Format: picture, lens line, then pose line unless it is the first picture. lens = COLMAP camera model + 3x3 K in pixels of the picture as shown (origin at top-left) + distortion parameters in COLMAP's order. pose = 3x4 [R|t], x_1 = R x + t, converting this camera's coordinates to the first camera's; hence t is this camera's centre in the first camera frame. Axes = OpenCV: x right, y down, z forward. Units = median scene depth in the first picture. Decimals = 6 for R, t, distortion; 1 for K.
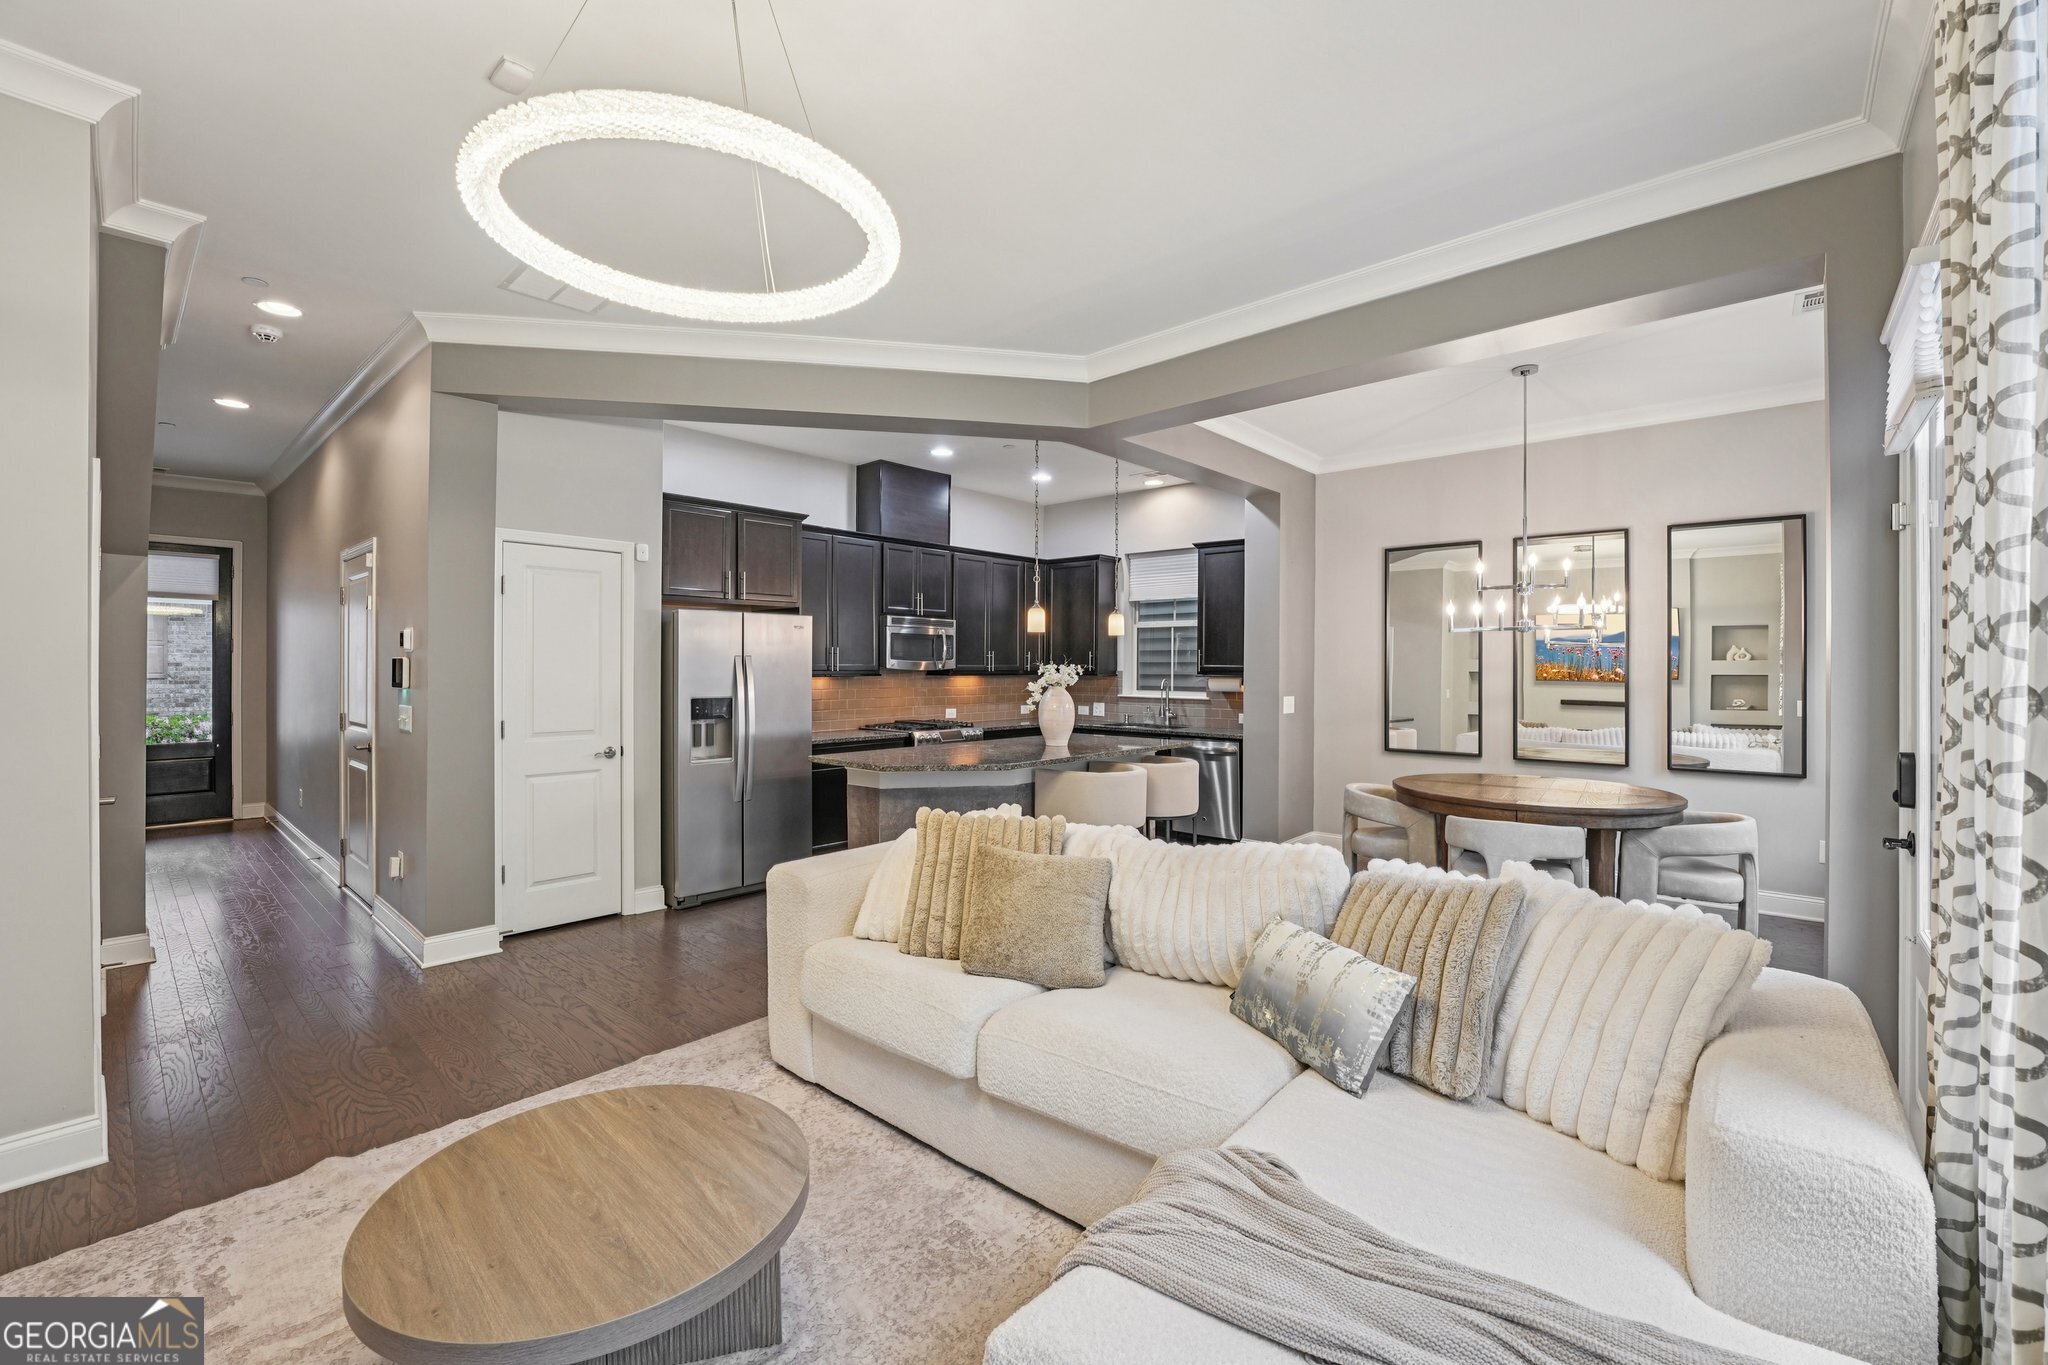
lens RADIAL K [[853.8, 0, 1015.4], [0, 853.8, 680.6], [0, 0, 1]] dist [-0.019824, 0.000766]
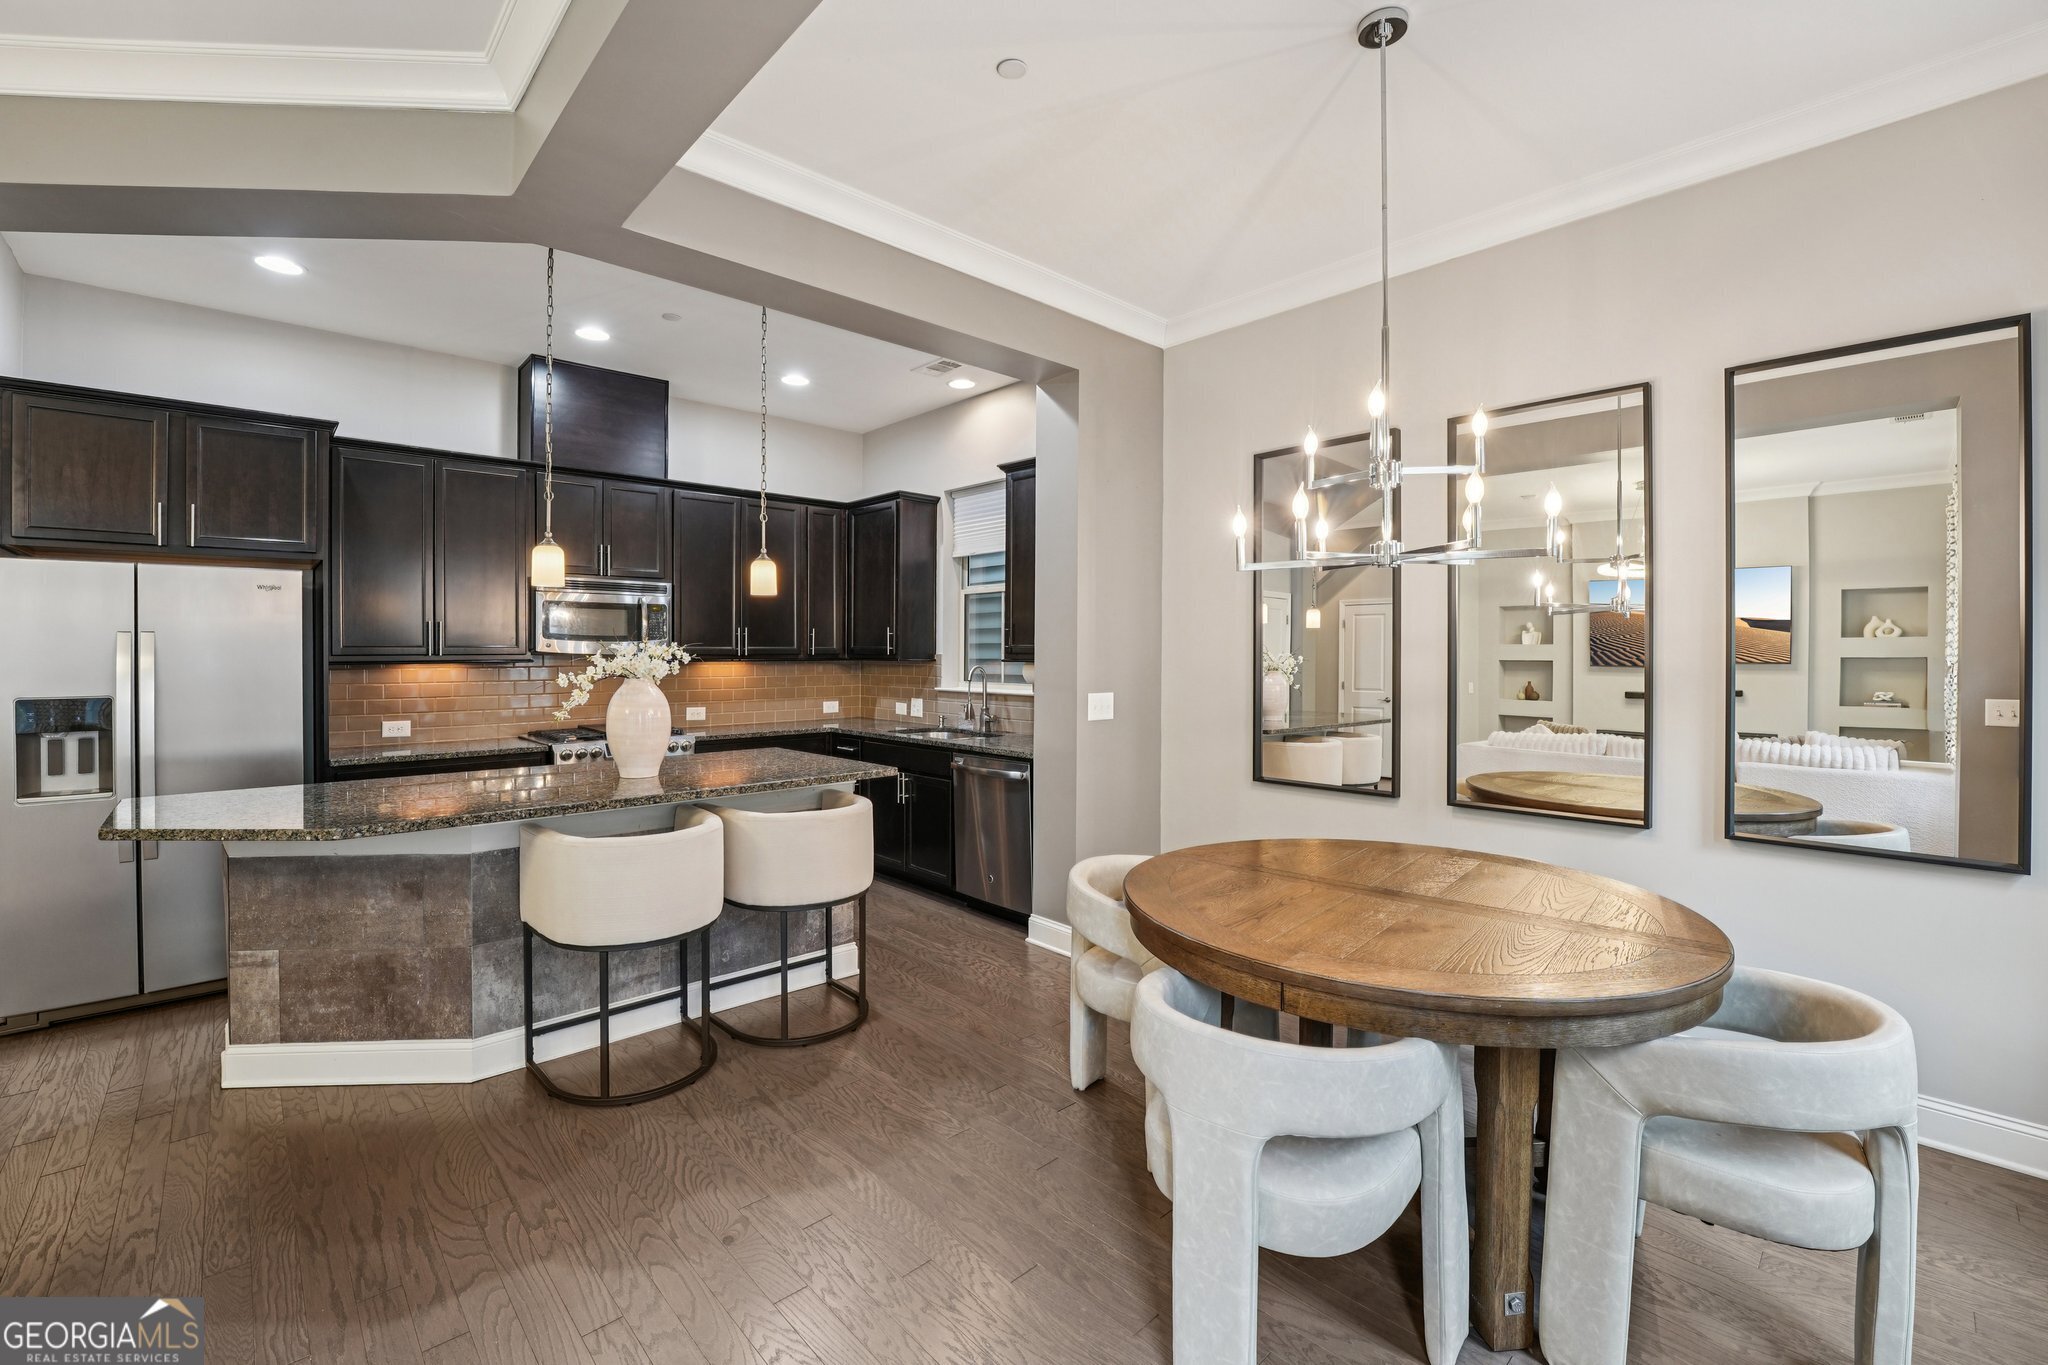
lens RADIAL K [[853.8, 0, 1011.7], [0, 853.8, 673.2], [0, 0, 1]] dist [-0.019824, 0.000766]
pose [[0.995190, -0.002048, -0.097939, 0.291259], [0.002766, 0.999970, 0.007196, -0.000715], [0.097922, -0.007432, 0.995166, 0.333219]]
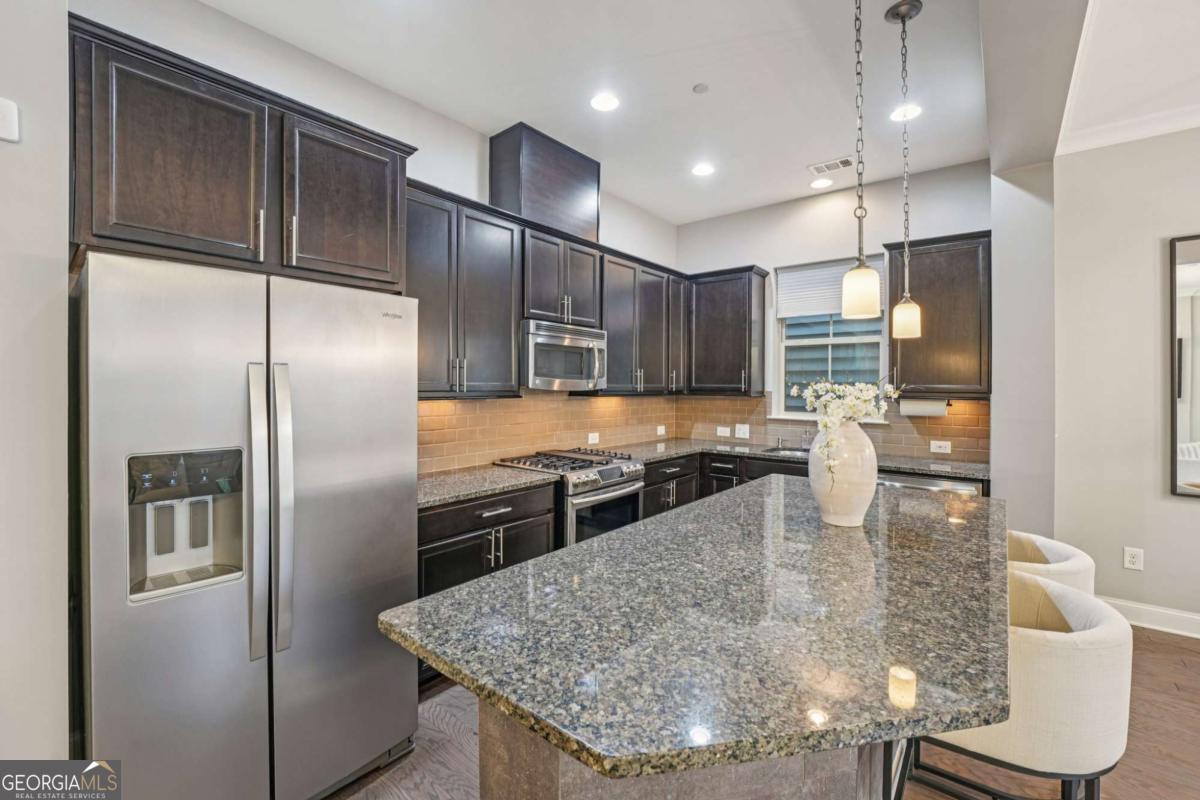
lens RADIAL K [[500.2, 0, 600.5], [0, 500.2, 392.3], [0, 0, 1]] dist [-0.019824, 0.000766]
pose [[0.998664, 0.001024, 0.051661, -0.105556], [-0.000747, 0.999985, -0.005392, -0.008043], [-0.051665, 0.005347, 0.998650, 0.524757]]
